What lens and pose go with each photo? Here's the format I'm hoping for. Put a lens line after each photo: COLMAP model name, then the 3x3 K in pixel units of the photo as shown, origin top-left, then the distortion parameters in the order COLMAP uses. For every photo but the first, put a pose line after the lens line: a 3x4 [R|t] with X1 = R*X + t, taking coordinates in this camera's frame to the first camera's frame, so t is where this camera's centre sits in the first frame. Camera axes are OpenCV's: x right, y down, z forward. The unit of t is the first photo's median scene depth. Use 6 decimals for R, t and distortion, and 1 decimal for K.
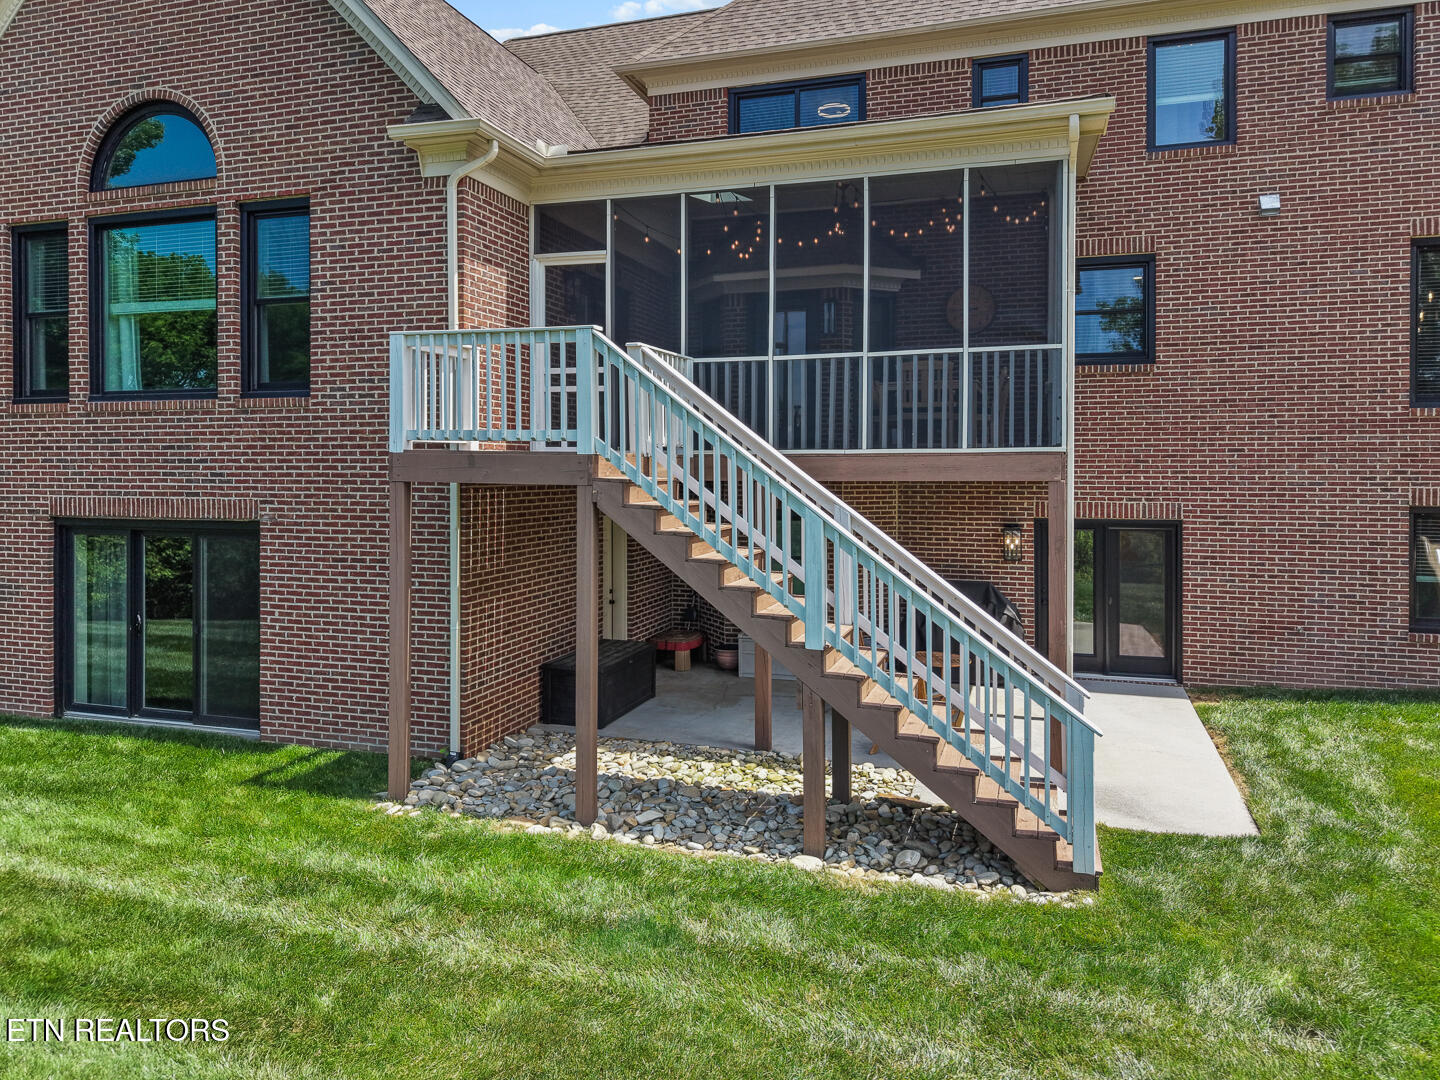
lens RADIAL K [[991.5, 0, 720.3], [0, 991.5, 531.1], [0, 0, 1]] dist [0.002223, -0.001338]
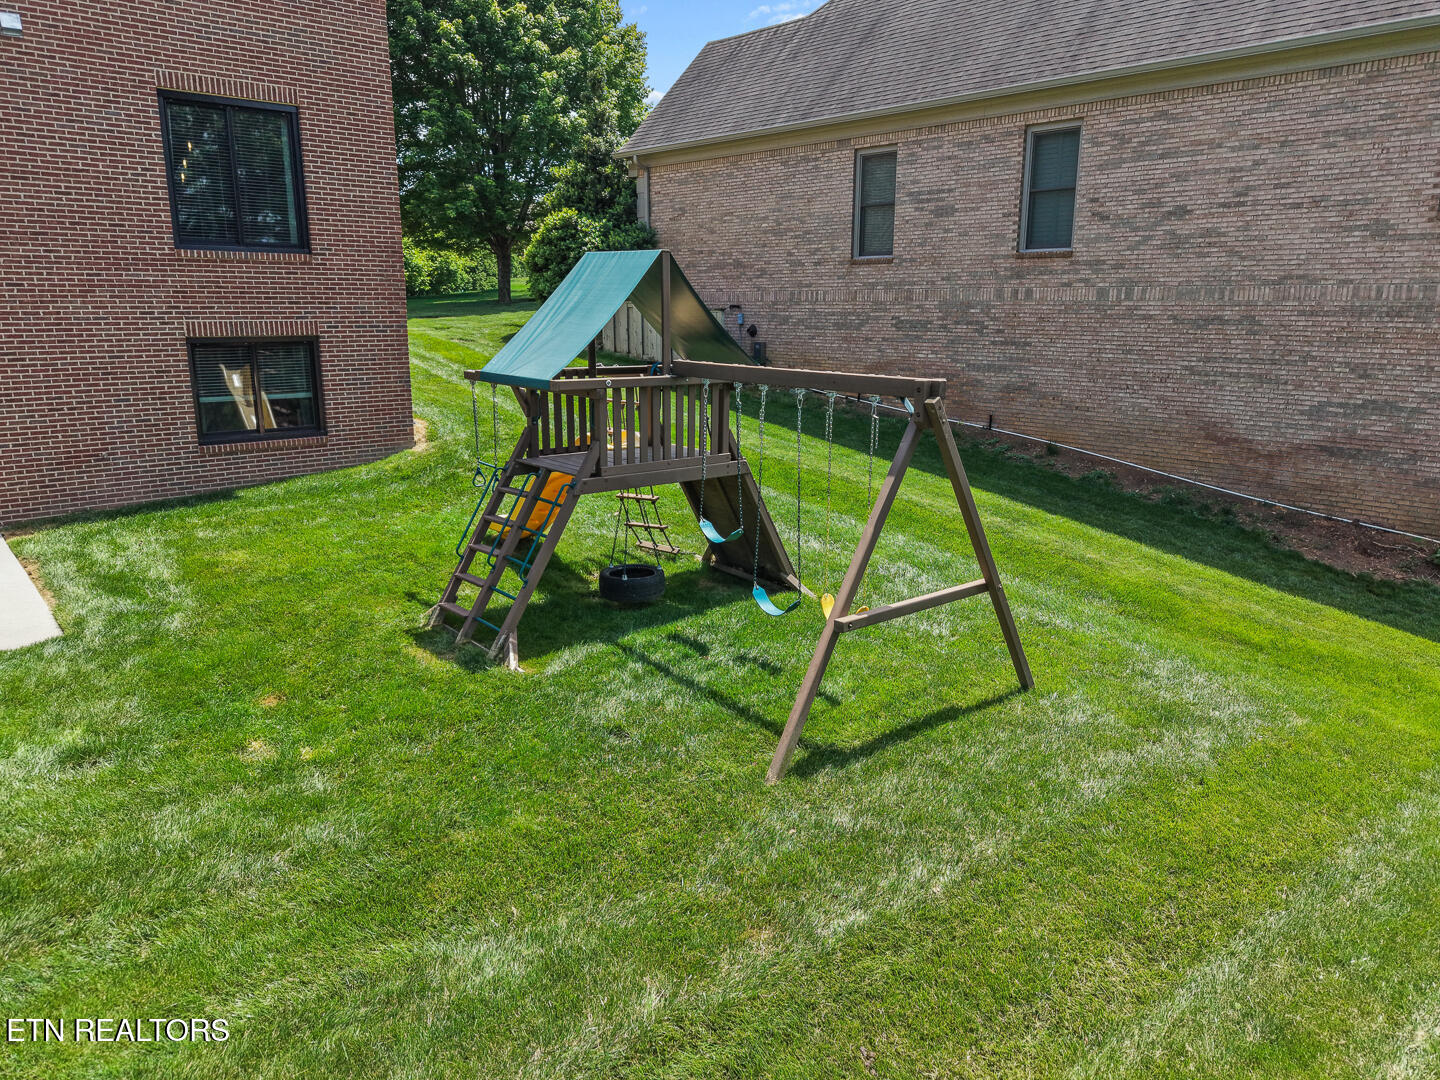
lens RADIAL K [[991.5, 0, 710.9], [0, 991.5, 541.8], [0, 0, 1]] dist [0.002223, -0.001338]
pose [[0.519669, -0.197232, 0.831290, 0.005132], [0.052657, 0.978533, 0.199250, 0.009727], [-0.852744, -0.059771, 0.518899, -0.133802]]
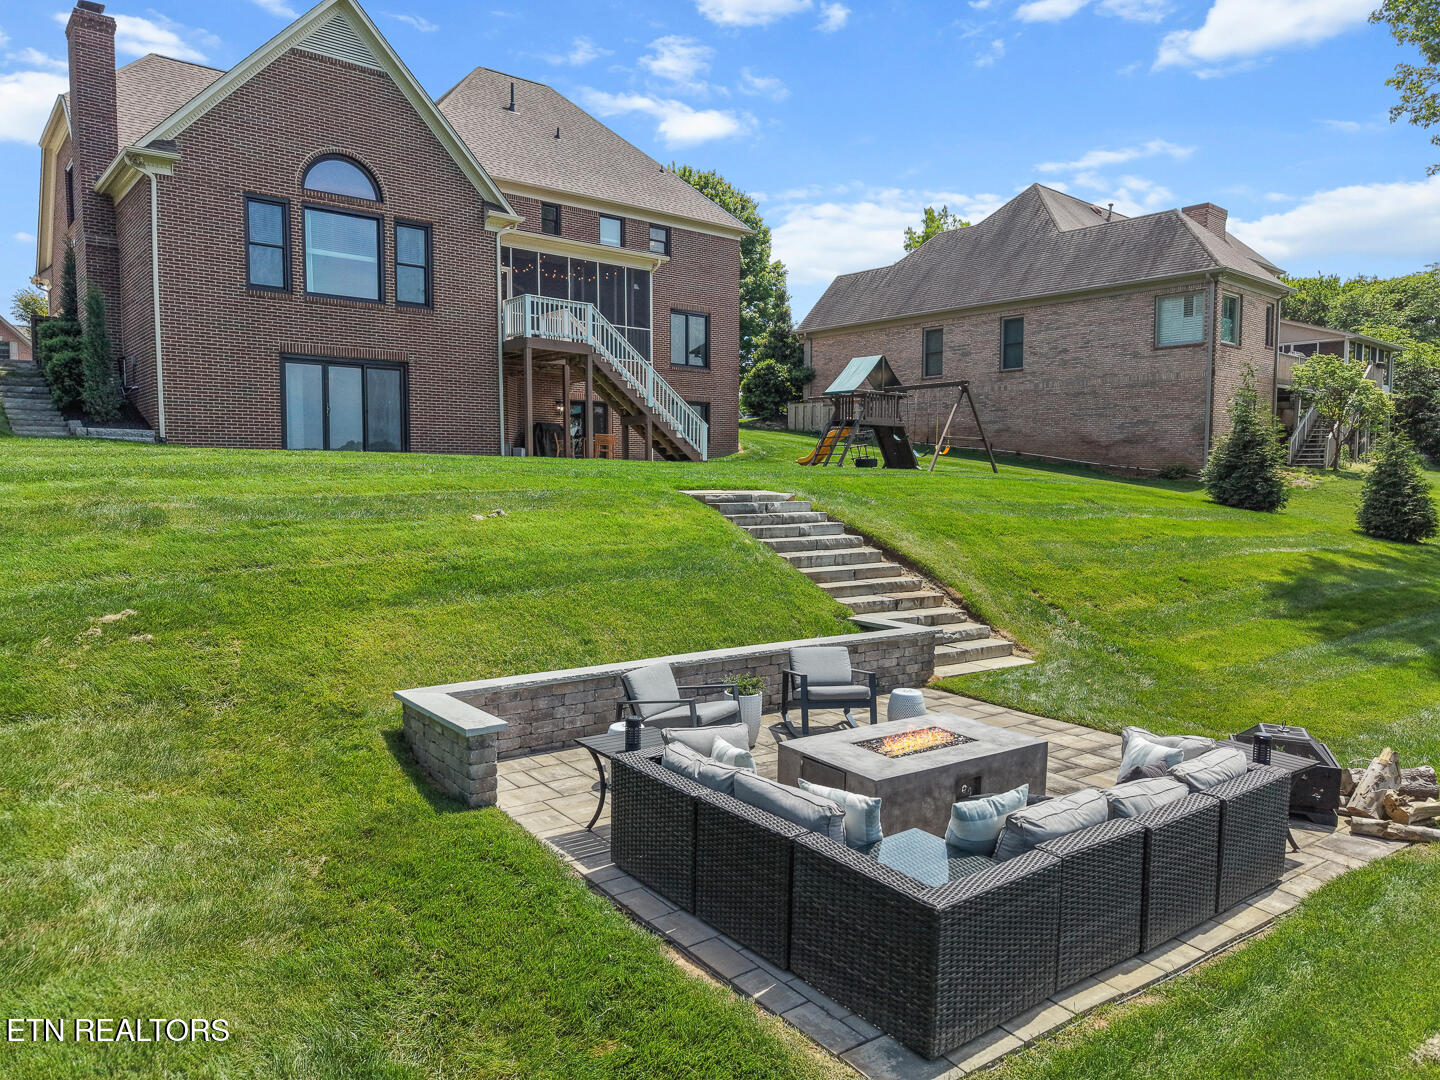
lens RADIAL K [[991.5, 0, 708.8], [0, 991.5, 550.8], [0, 0, 1]] dist [0.002223, -0.001338]
pose [[0.546644, -0.060240, 0.835196, -2.124962], [0.055117, 0.997834, 0.035896, 0.396402], [-0.835549, 0.026411, 0.548780, -0.833815]]
